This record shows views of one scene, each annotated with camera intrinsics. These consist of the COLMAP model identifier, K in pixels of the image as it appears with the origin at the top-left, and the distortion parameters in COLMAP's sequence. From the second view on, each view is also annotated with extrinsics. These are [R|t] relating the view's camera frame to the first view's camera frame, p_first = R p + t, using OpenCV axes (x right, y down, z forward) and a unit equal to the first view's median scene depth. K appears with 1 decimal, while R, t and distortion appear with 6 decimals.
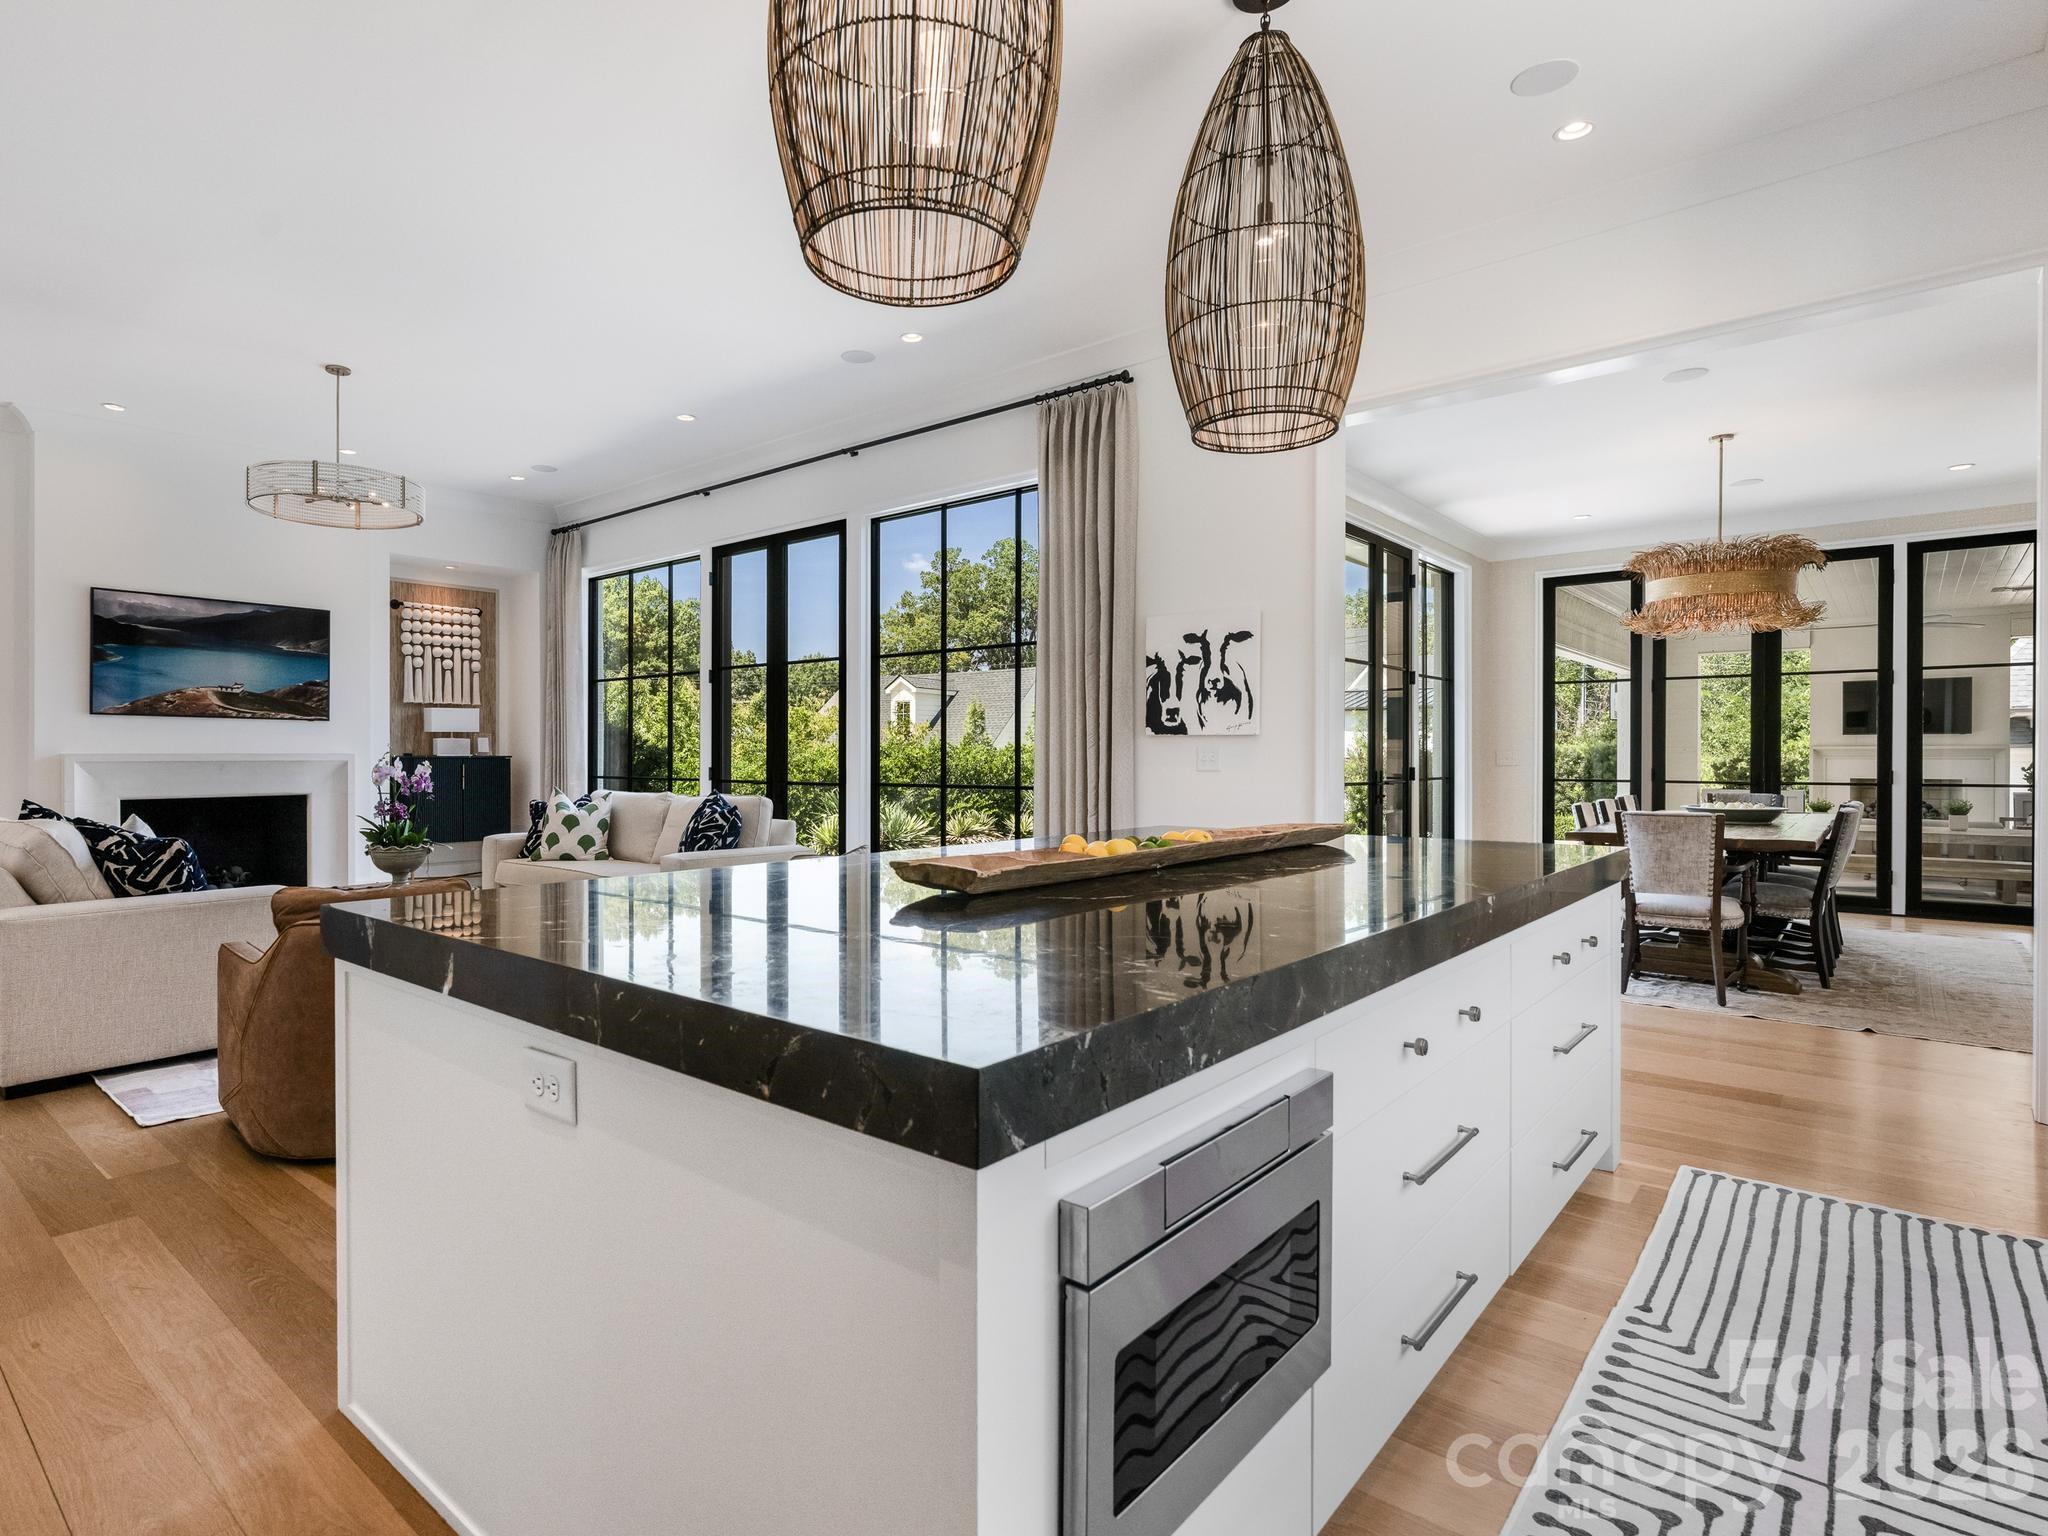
lens RADIAL K [[1073.8, 0, 919.1], [0, 1073.8, 762.4], [0, 0, 1]] dist [0.000121, 0.000601]
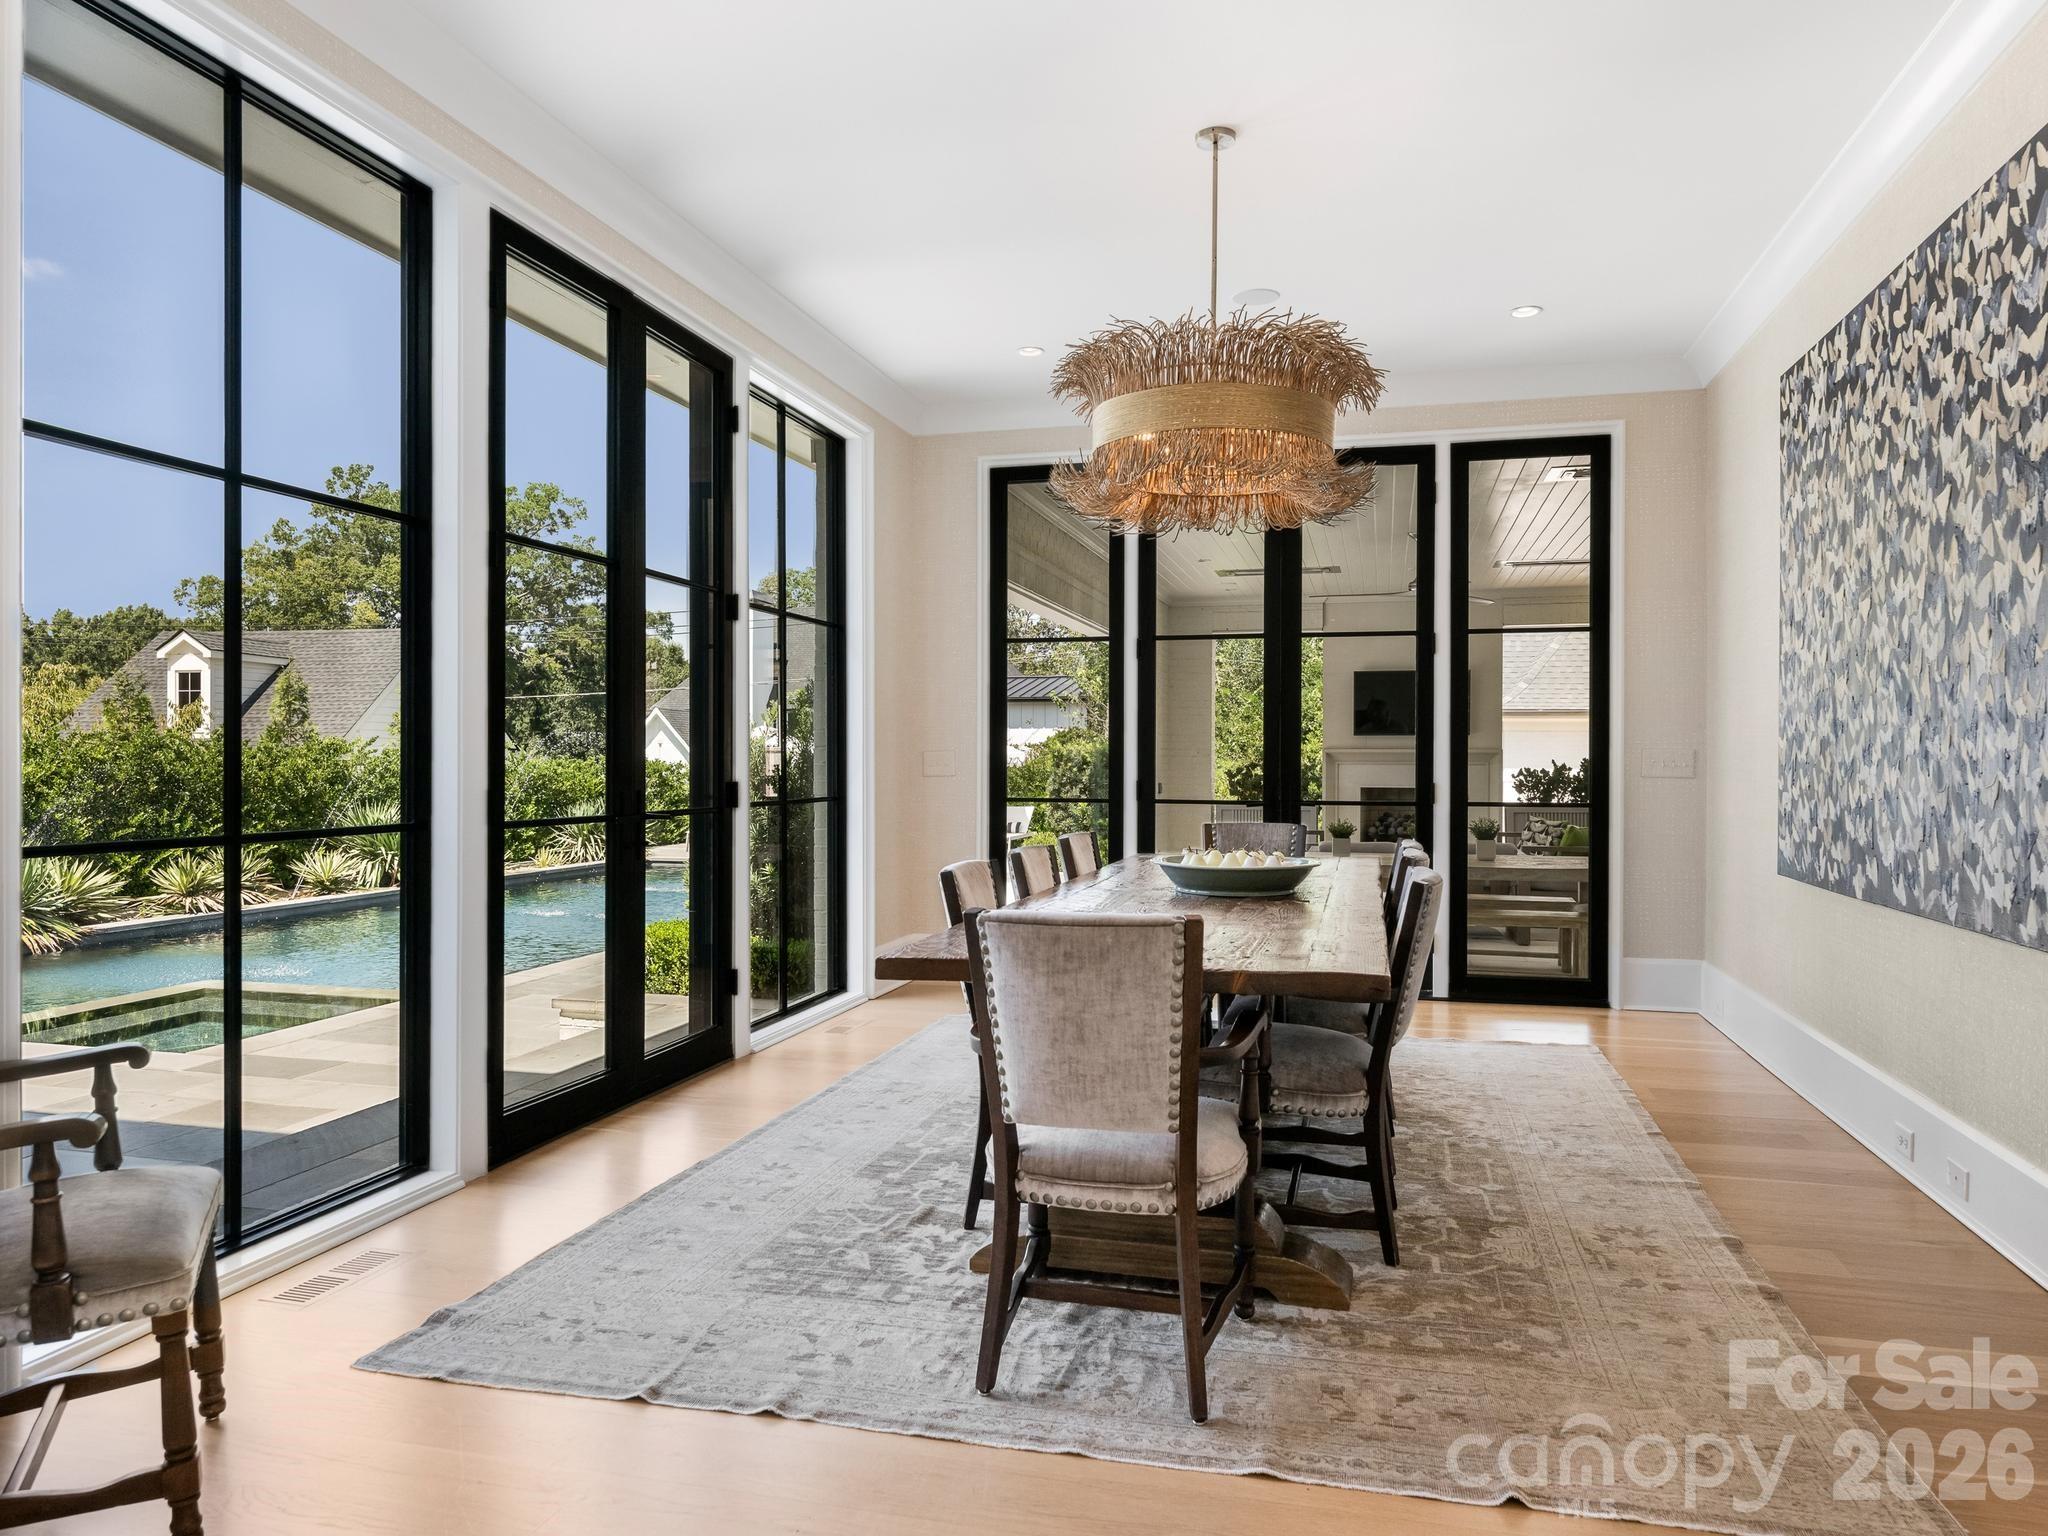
lens RADIAL K [[1326.0, 0, 1030.6], [0, 1326.0, 770.2], [0, 0, 1]] dist [0.003809, -0.005377]
pose [[0.885595, -0.001332, 0.464457, 0.290052], [0.000178, 0.999997, 0.002528, -0.002865], [-0.464459, -0.002156, 0.885592, 0.372110]]
